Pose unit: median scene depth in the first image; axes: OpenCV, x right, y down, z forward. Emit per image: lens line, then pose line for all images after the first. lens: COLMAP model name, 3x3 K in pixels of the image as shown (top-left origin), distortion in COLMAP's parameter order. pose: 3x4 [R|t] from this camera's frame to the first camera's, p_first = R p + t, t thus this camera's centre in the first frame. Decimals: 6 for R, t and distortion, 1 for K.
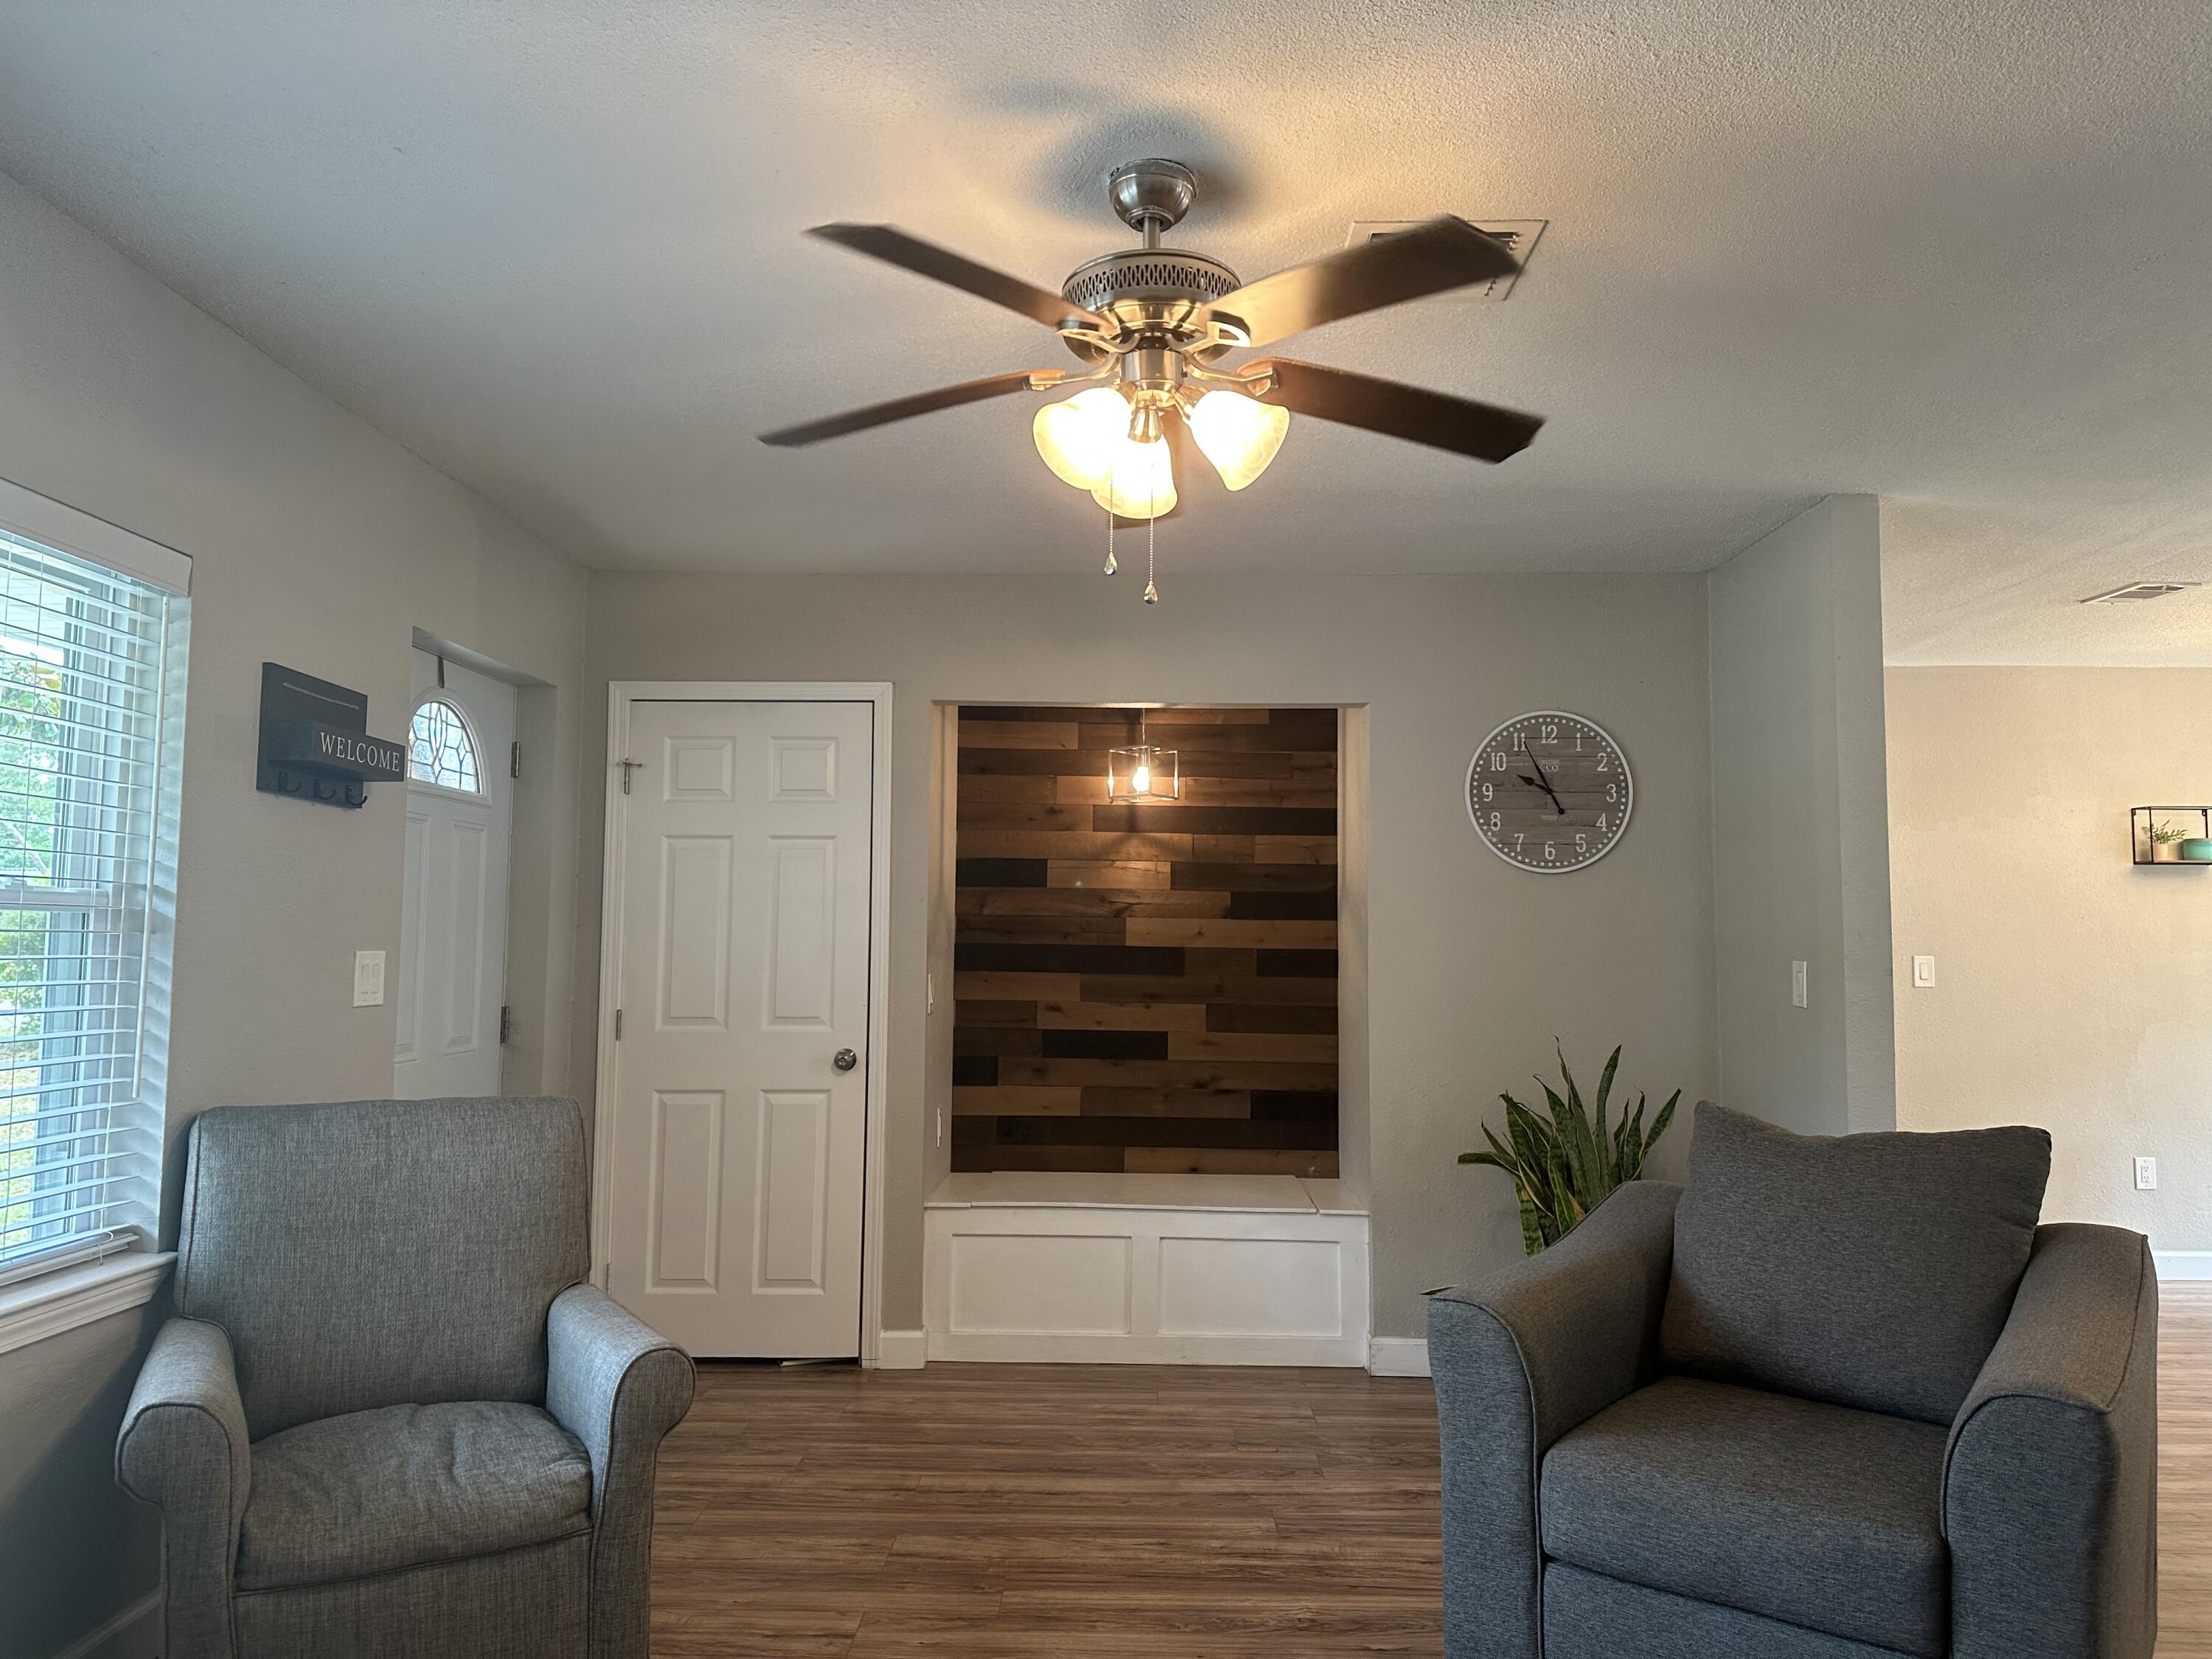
lens RADIAL K [[1545.2, 0, 1118.6], [0, 1545.2, 814.6], [0, 0, 1]] dist [0.066014, -0.070581]
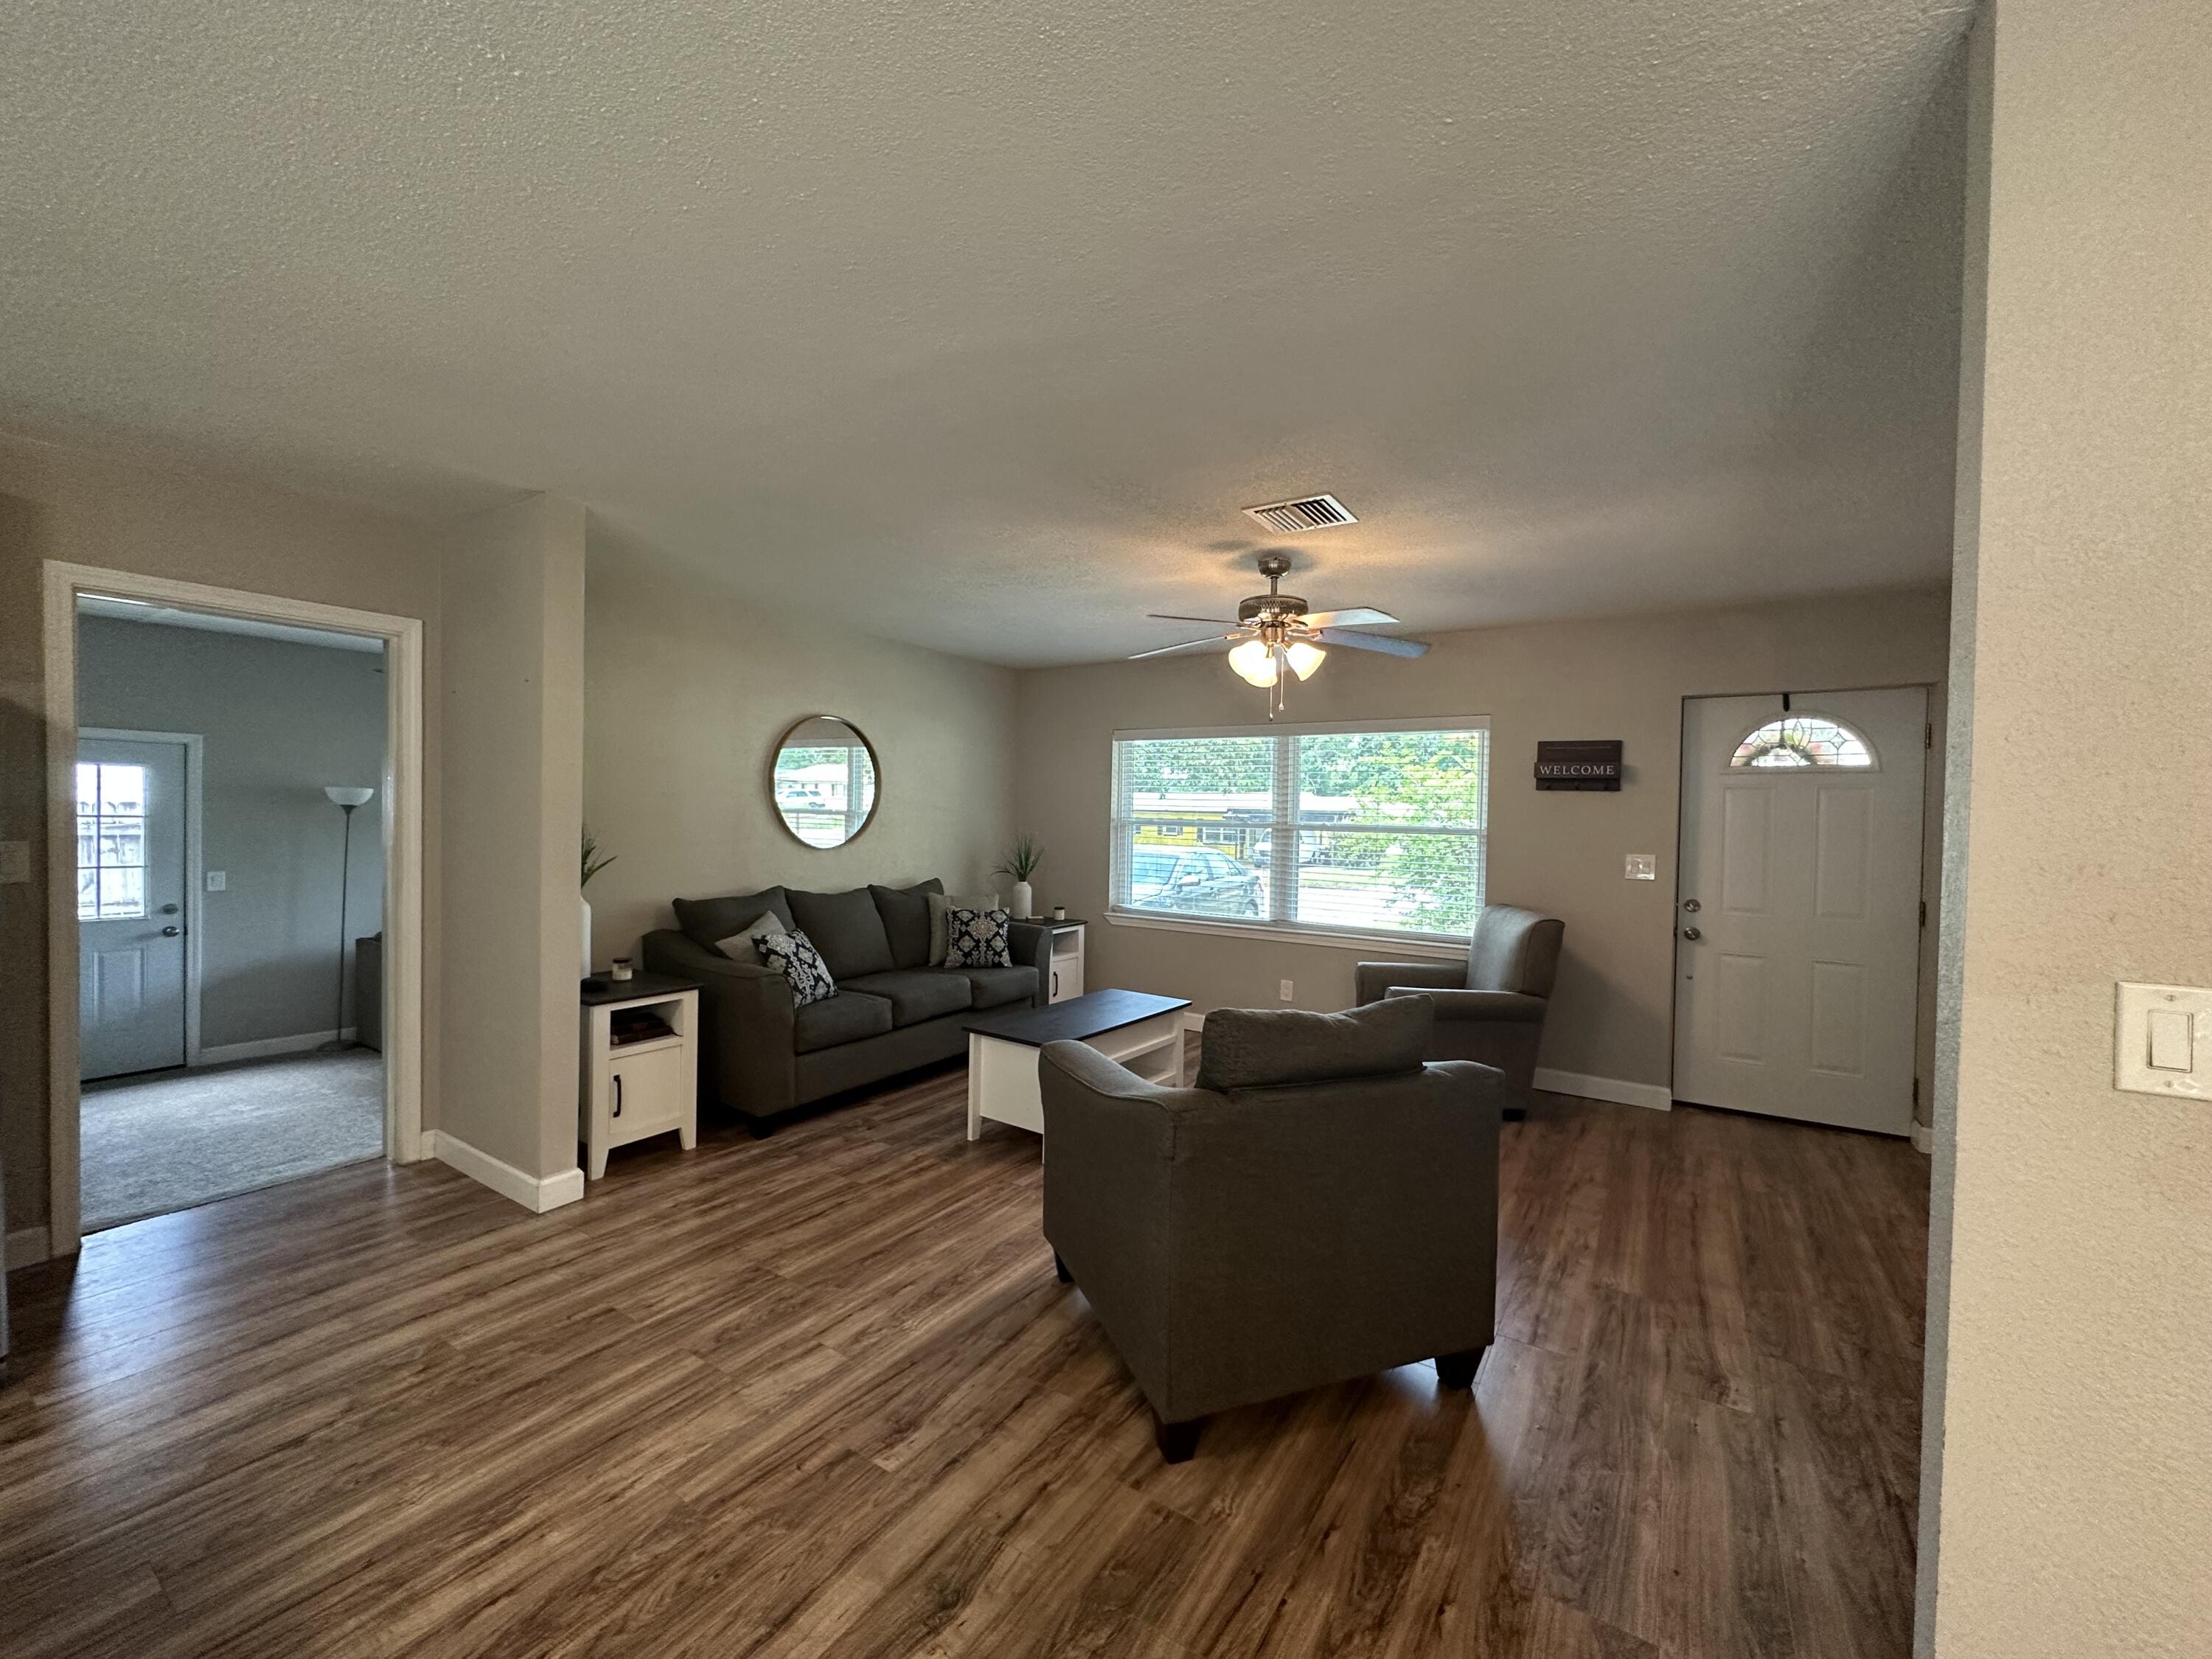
lens RADIAL K [[884.0, 0, 1105.2], [0, 884.0, 833.4], [0, 0, 1]] dist [-0.002507, 0.000888]
pose [[-0.530542, -0.000927, -0.847658, 0.712010], [0.045056, 0.998555, -0.029292, 0.044521], [0.846460, -0.053733, -0.529733, 0.756921]]
